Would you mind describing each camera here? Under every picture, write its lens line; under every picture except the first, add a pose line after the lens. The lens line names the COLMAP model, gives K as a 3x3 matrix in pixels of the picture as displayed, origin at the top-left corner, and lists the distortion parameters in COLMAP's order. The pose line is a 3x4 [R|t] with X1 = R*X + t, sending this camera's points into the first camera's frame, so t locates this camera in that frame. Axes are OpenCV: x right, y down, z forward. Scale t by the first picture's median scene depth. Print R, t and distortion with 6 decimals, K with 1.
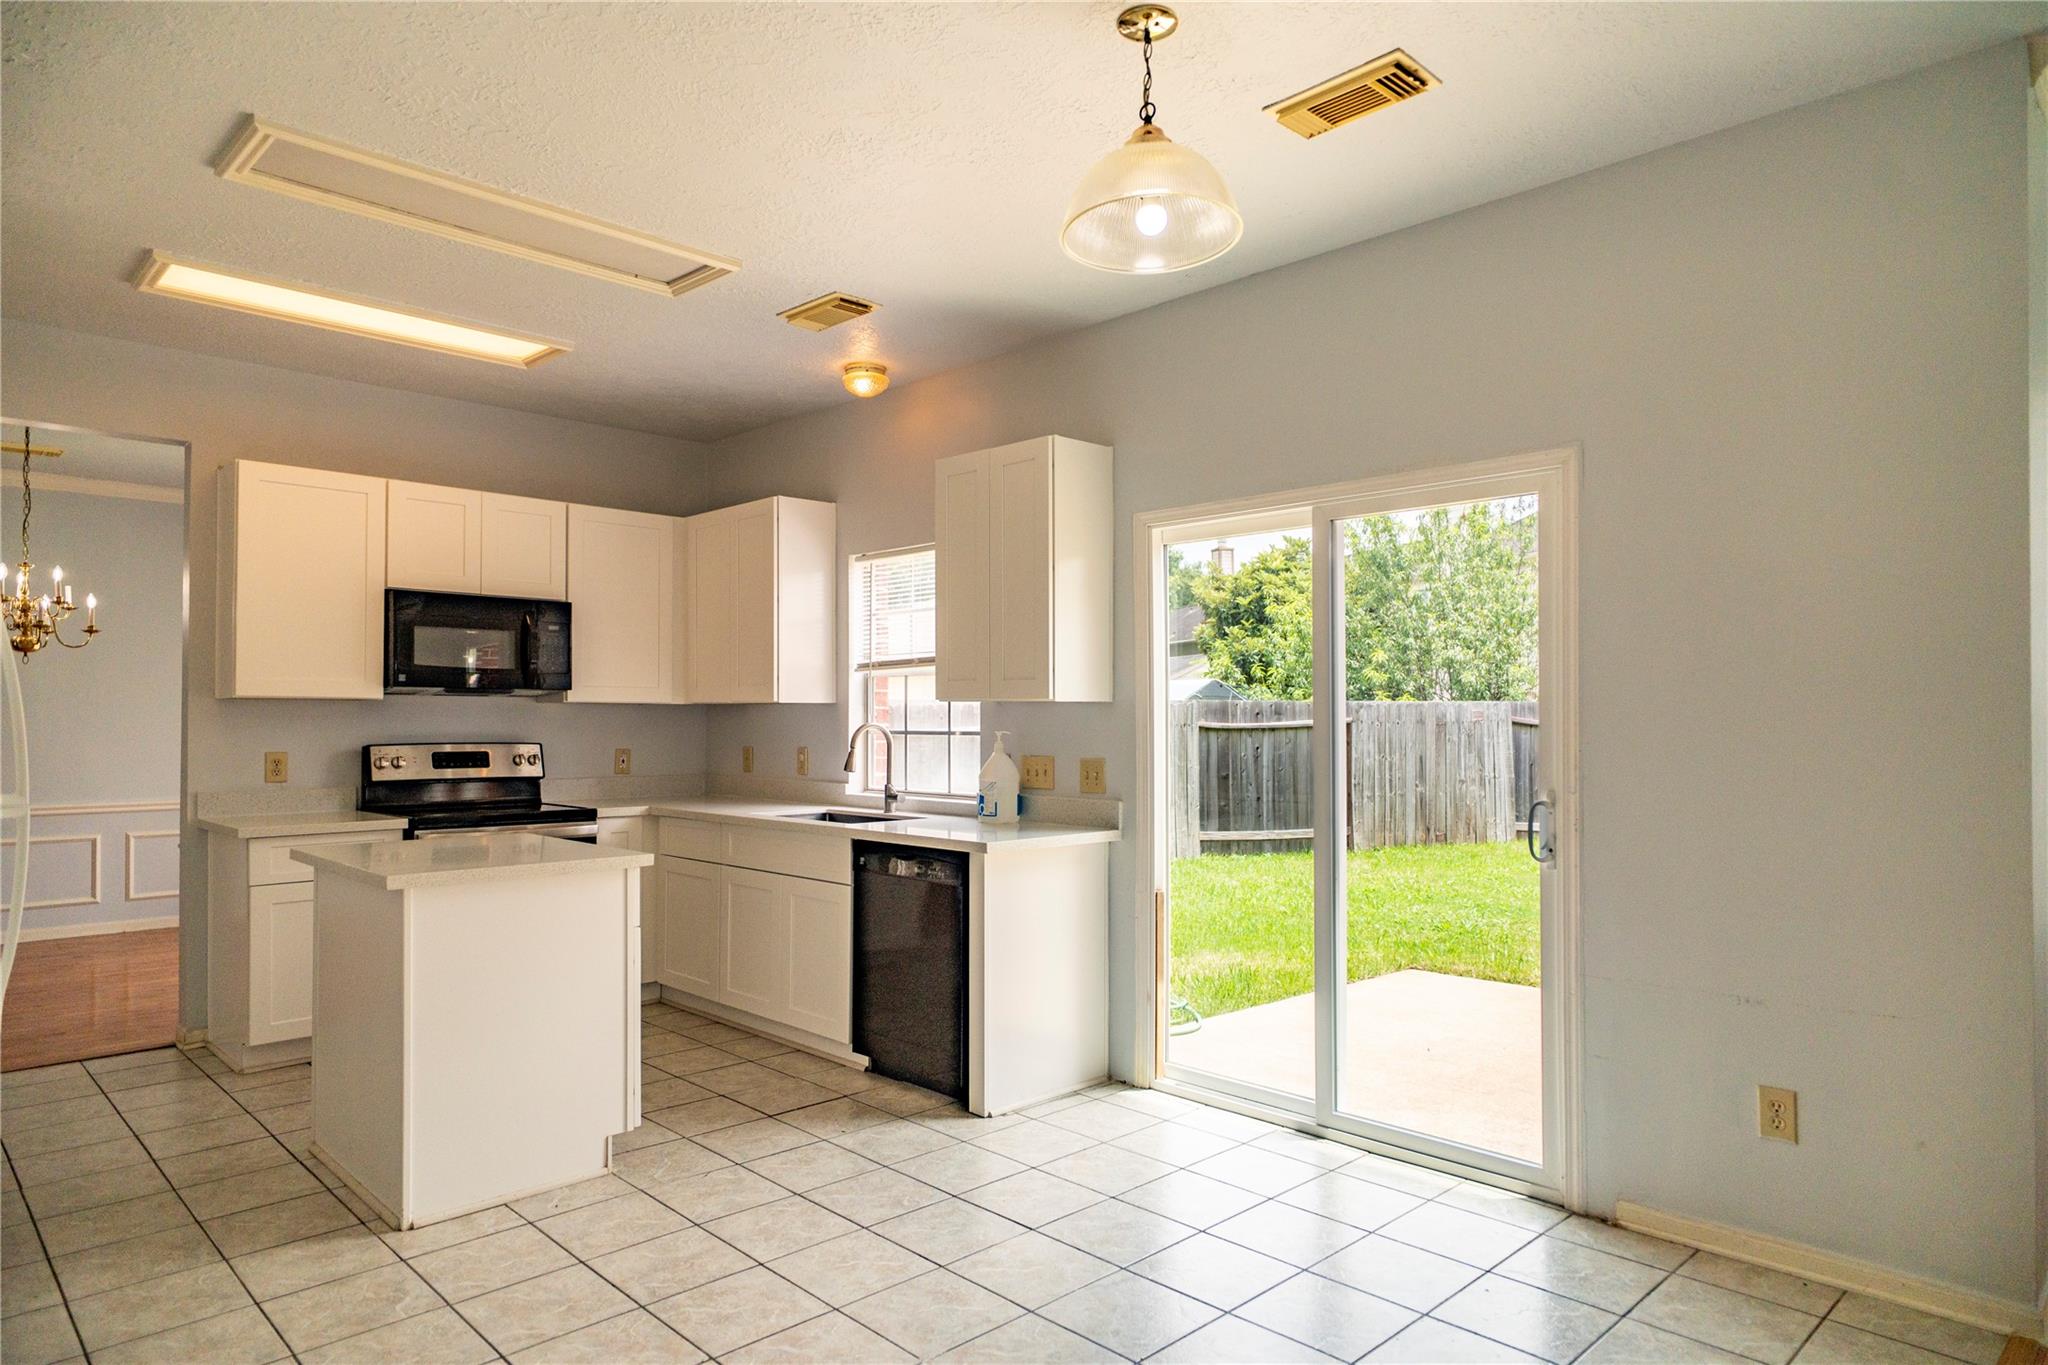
lens RADIAL K [[1226.9, 0, 1022.8], [0, 1226.9, 695.0], [0, 0, 1]] dist [-0.000615, 0.002190]
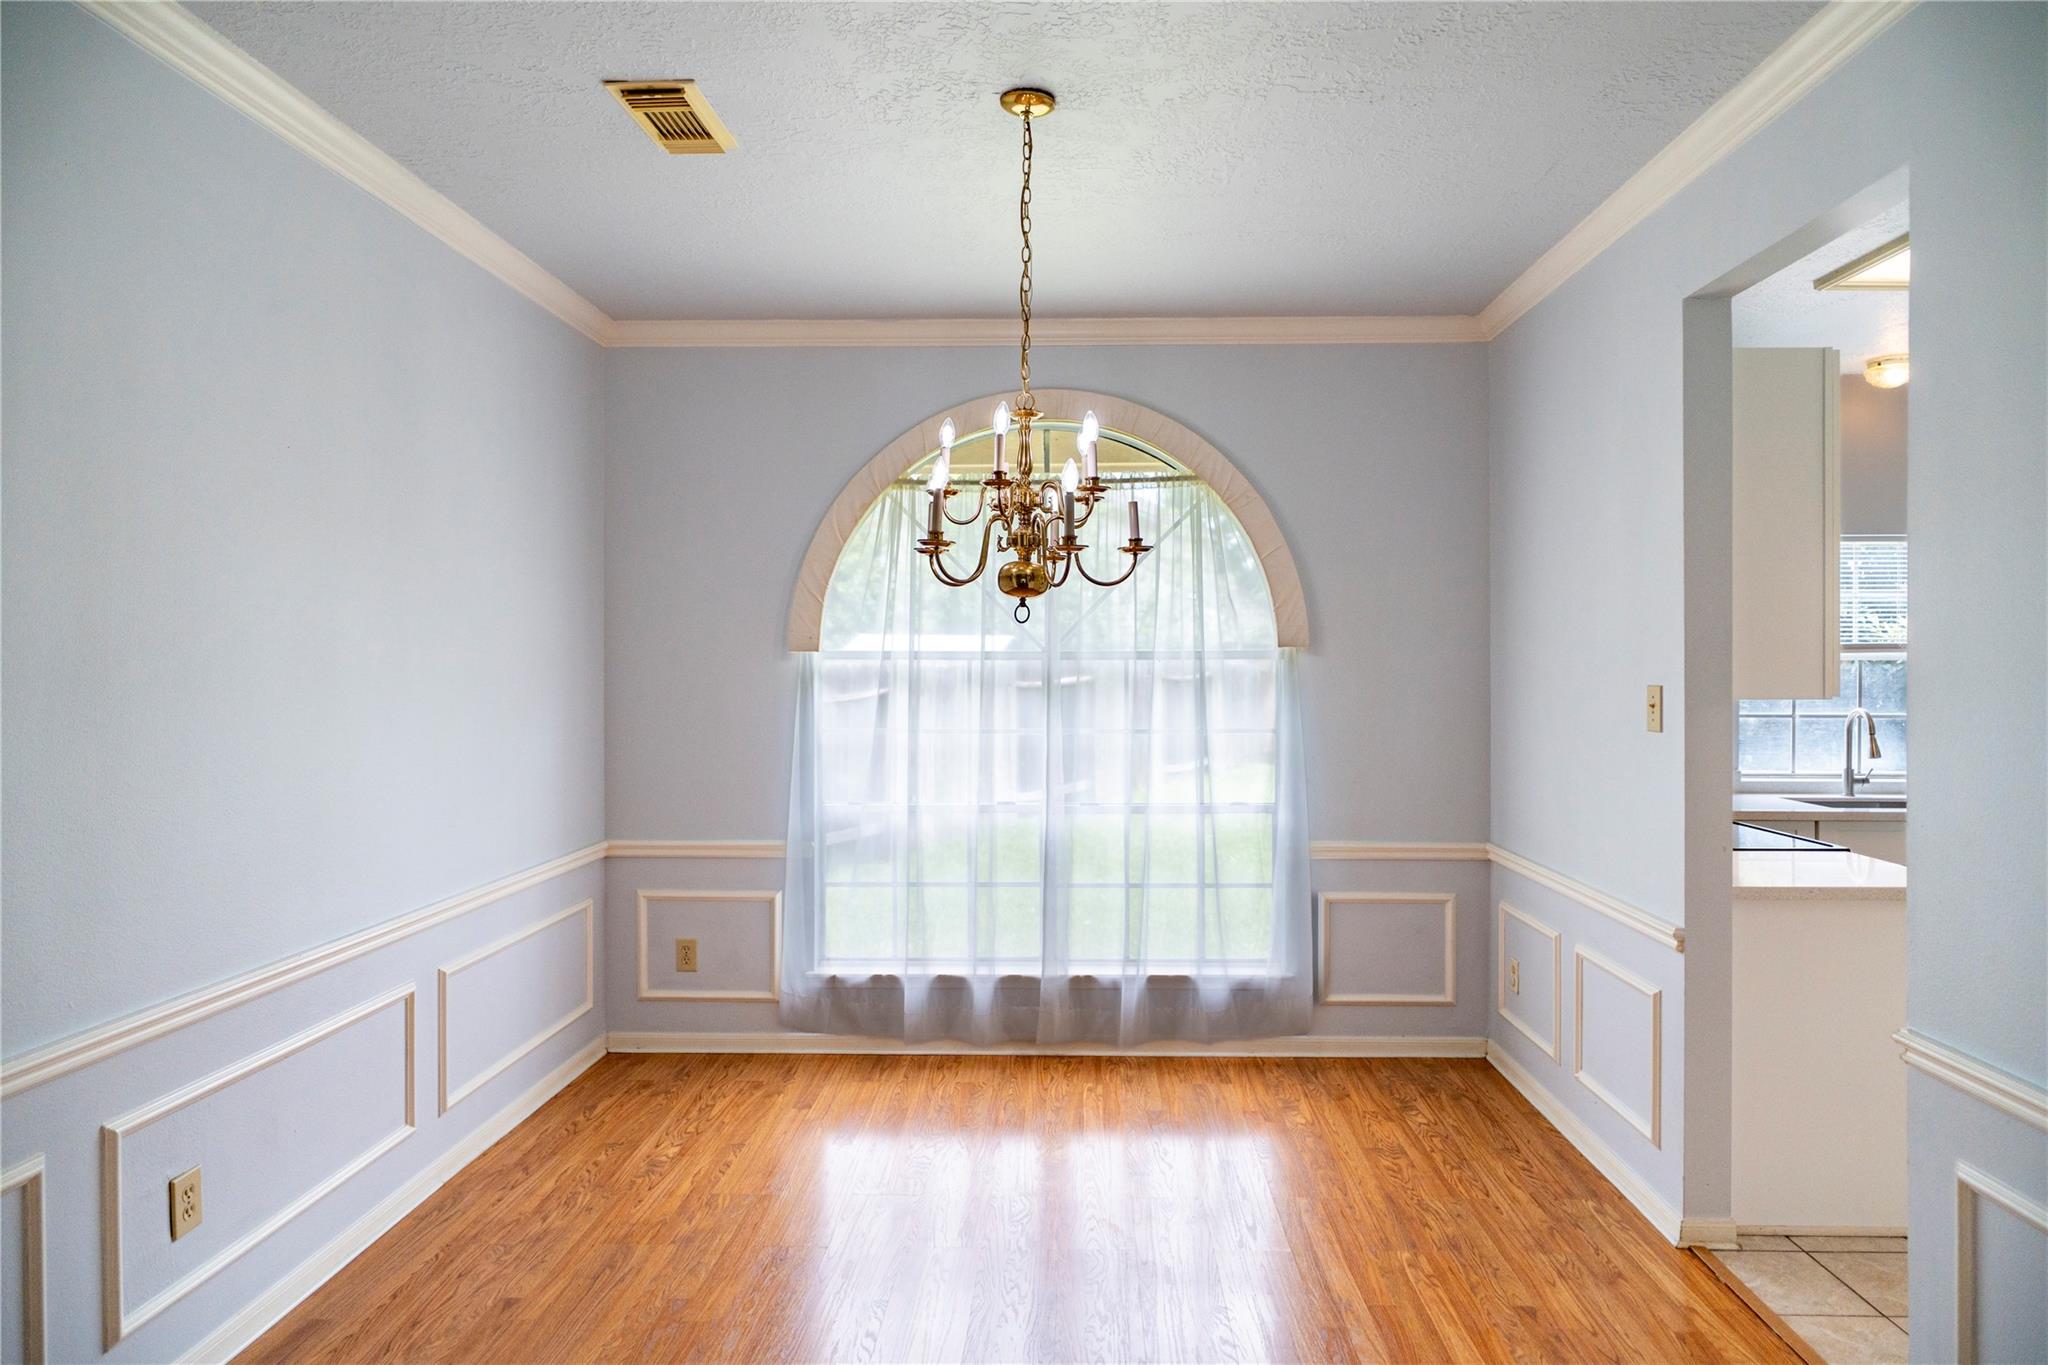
lens RADIAL K [[1226.9, 0, 1058.7], [0, 1226.9, 666.7], [0, 0, 1]] dist [-0.000615, 0.002190]
pose [[0.717585, 0.000202, 0.696470, -1.321331], [-0.016459, 0.999726, 0.016669, -0.017405], [-0.696276, -0.023425, 0.717392, 0.748396]]
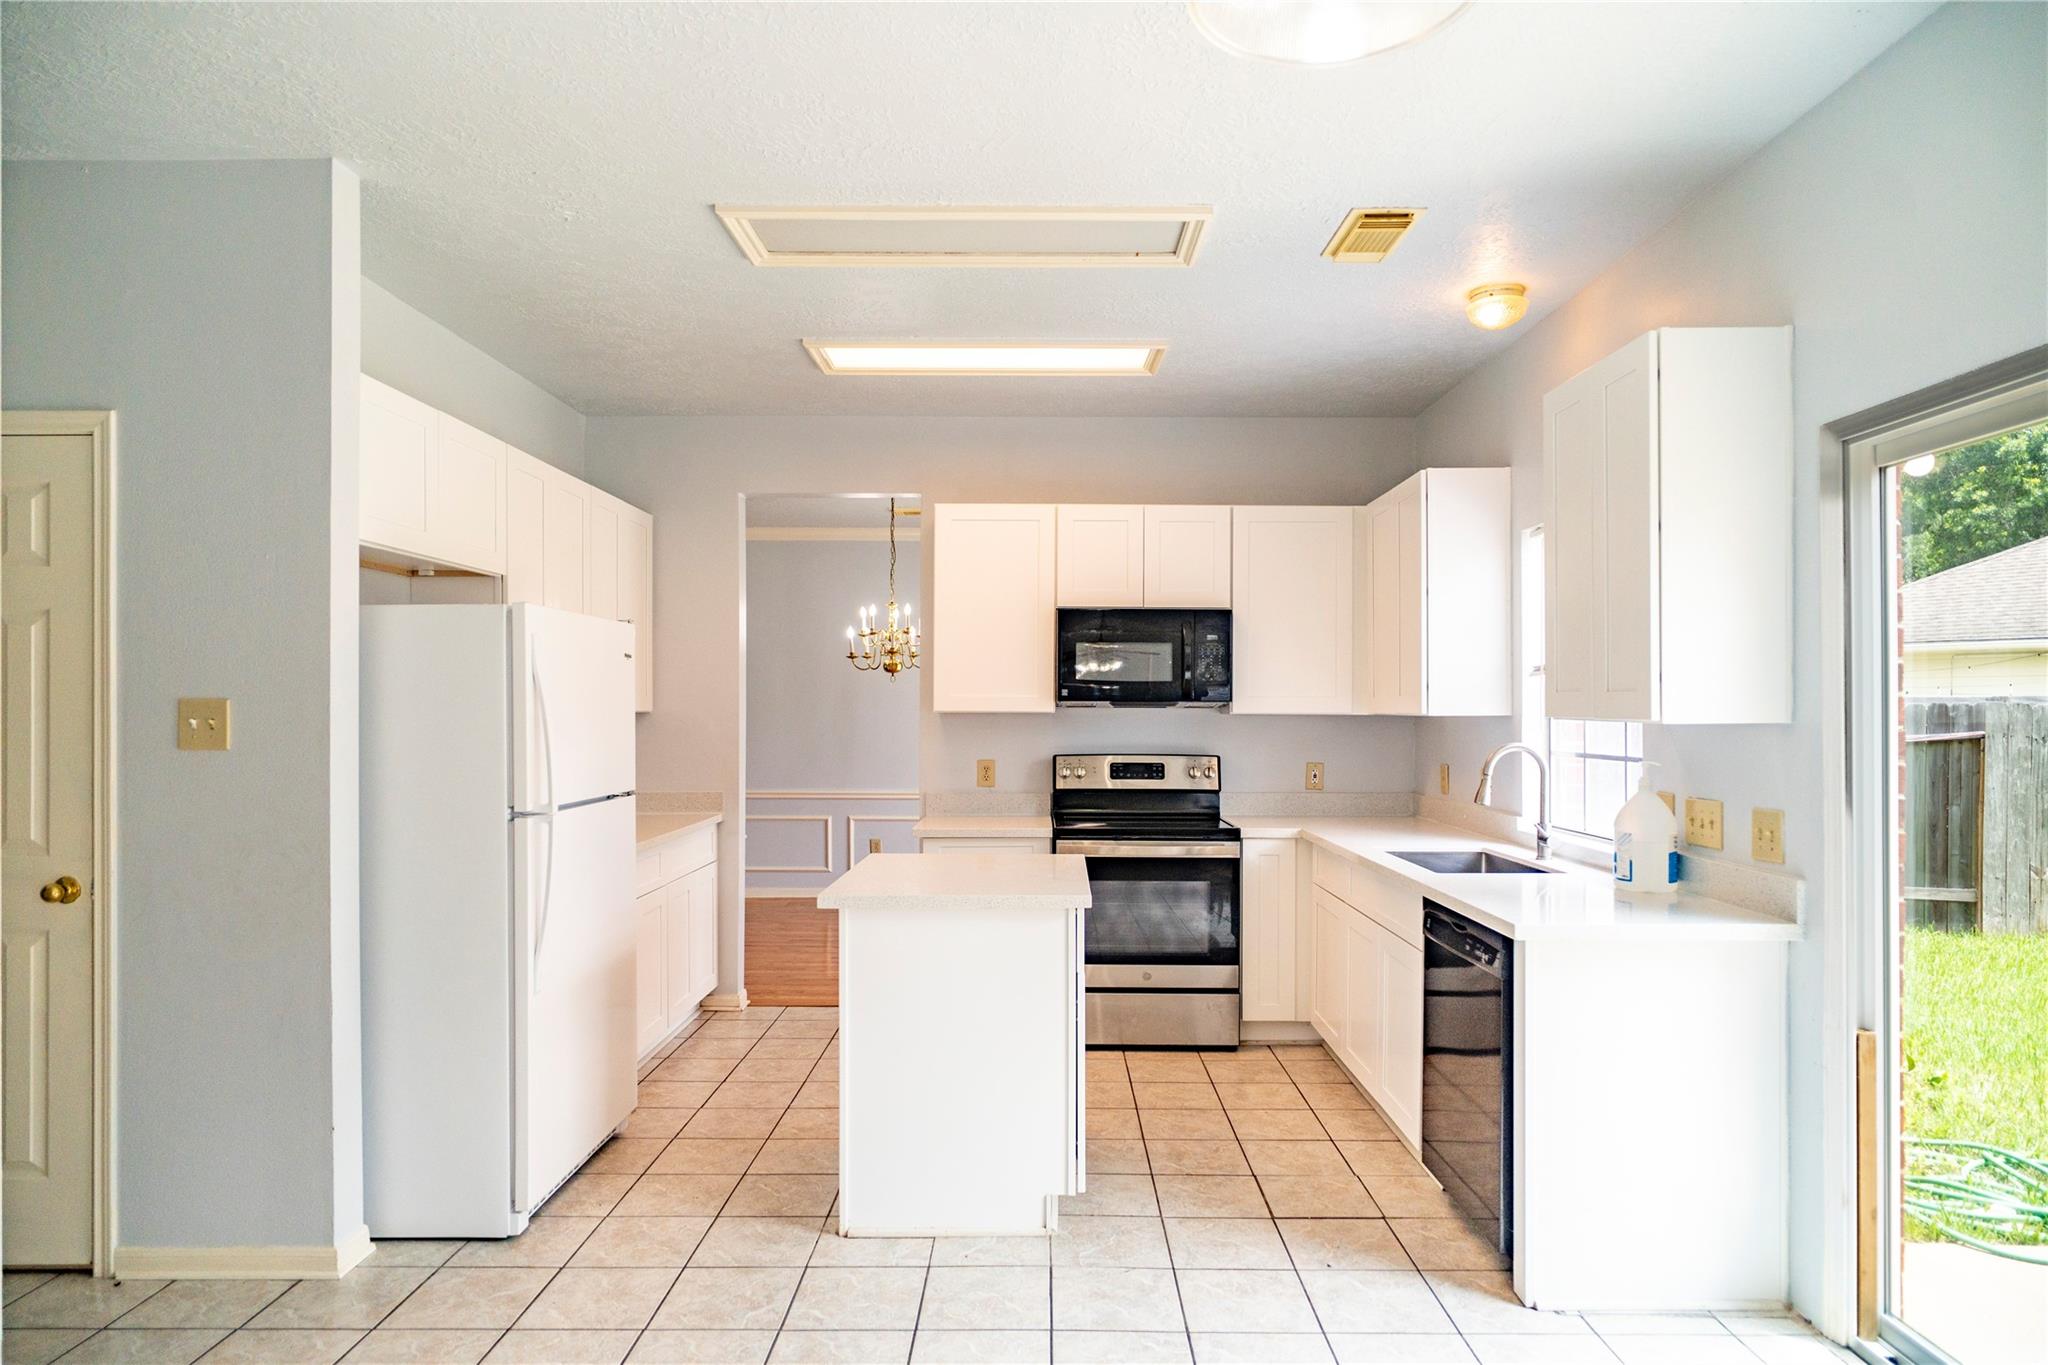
lens RADIAL K [[1226.9, 0, 1032.4], [0, 1226.9, 698.9], [0, 0, 1]] dist [-0.000615, 0.002190]
pose [[0.712650, -0.006383, -0.701490, 0.210137], [0.012628, 0.999913, 0.003731, -0.012625], [0.701406, -0.011517, 0.712669, 0.230749]]
